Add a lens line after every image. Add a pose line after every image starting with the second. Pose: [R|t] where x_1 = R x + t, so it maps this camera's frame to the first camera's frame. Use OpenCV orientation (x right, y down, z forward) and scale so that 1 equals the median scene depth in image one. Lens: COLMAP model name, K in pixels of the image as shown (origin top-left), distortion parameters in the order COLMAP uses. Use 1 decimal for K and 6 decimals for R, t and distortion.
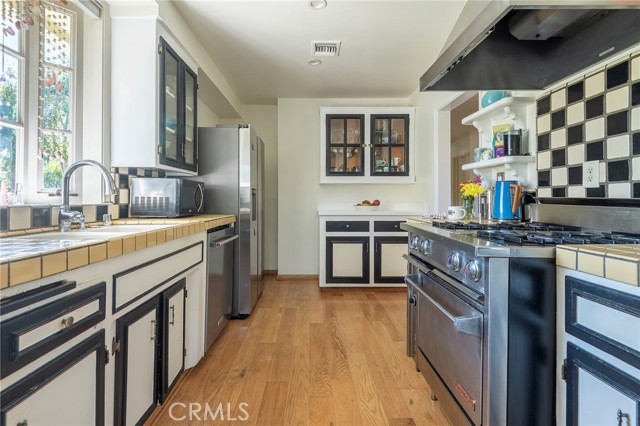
lens RADIAL K [[295.9, 0, 318.8], [0, 295.9, 195.5], [0, 0, 1]] dist [-0.000477, -0.000528]
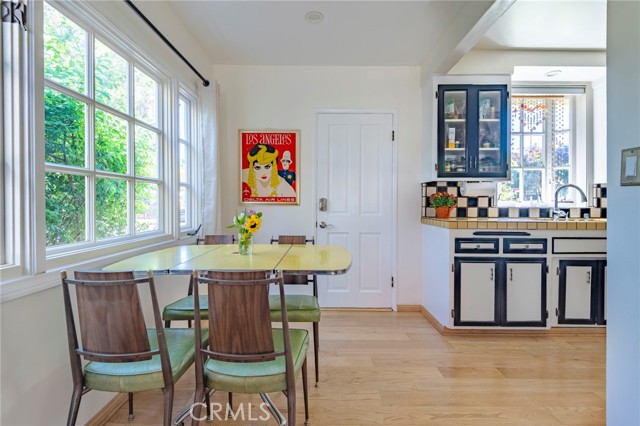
lens RADIAL K [[299.2, 0, 317.5], [0, 299.2, 204.3], [0, 0, 1]] dist [0.002620, -0.000033]
pose [[-0.029366, 0.003727, -0.999562, 0.882060], [0.010764, 0.999936, 0.003412, -0.009642], [0.999511, -0.010659, -0.029404, -0.397899]]
